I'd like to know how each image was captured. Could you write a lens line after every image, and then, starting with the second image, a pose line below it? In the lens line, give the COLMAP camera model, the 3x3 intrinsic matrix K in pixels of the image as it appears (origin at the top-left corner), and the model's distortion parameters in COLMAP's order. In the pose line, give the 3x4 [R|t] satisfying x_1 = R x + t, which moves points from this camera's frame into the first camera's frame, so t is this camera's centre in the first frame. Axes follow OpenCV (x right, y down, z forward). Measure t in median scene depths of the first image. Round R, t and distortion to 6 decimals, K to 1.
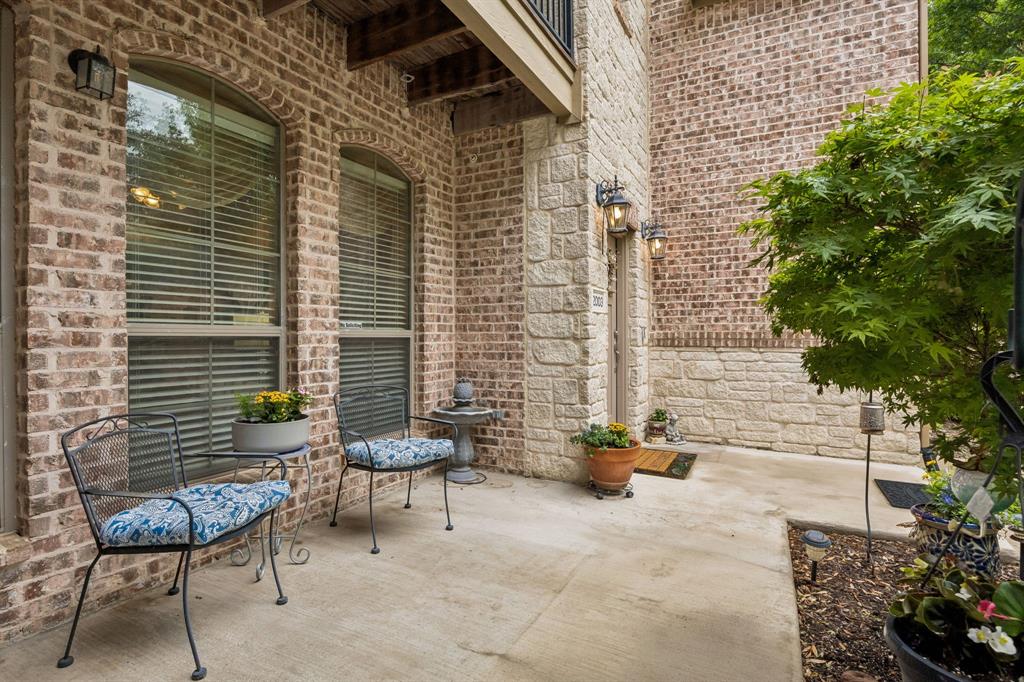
lens RADIAL K [[500.3, 0, 509.4], [0, 500.3, 335.1], [0, 0, 1]] dist [-0.013451, 0.000537]
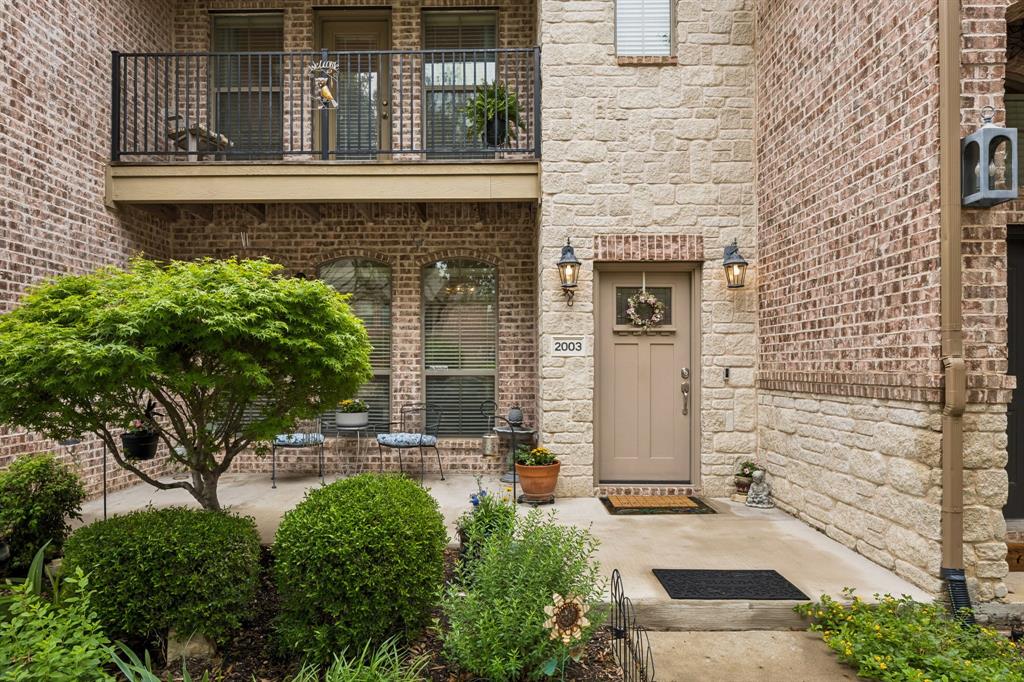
lens RADIAL K [[618.2, 0, 514.5], [0, 618.2, 359.5], [0, 0, 1]] dist [0.006359, 0.002385]
pose [[0.473265, -0.010690, -0.880855, 1.700531], [0.001783, 0.999936, -0.011177, -0.025652], [0.880918, 0.003720, 0.473254, 0.250574]]
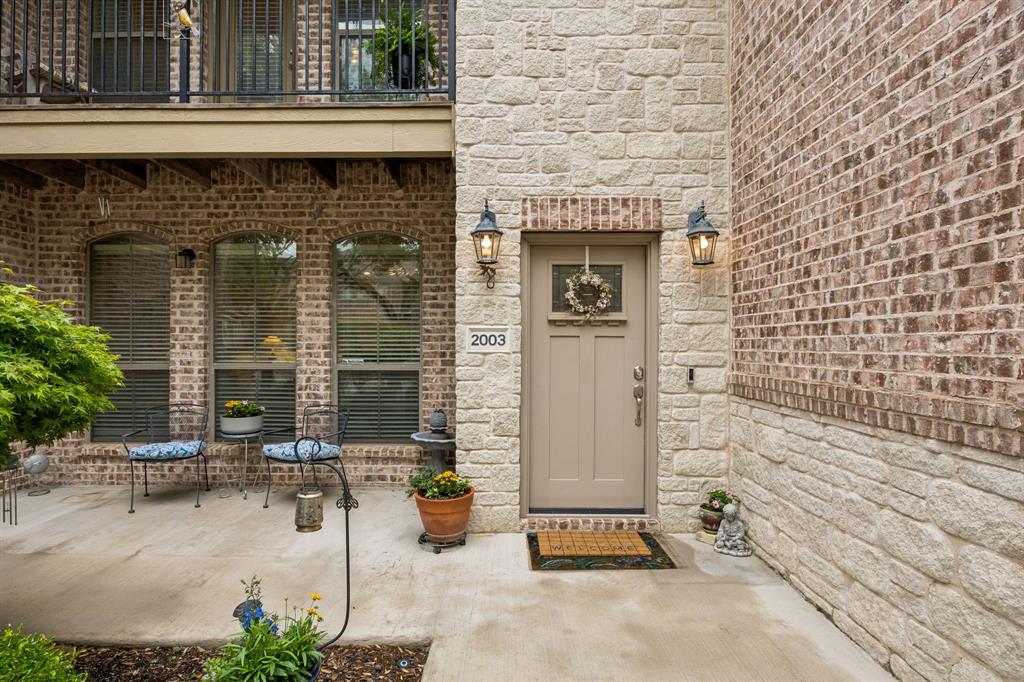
lens RADIAL K [[533.4, 0, 508.3], [0, 533.4, 342.1], [0, 0, 1]] dist [-0.002774, -0.000354]
pose [[0.470354, -0.002548, -0.882474, 1.289742], [-0.000560, 0.999995, -0.003186, -0.073976], [0.882477, 0.001992, 0.470350, 0.701284]]
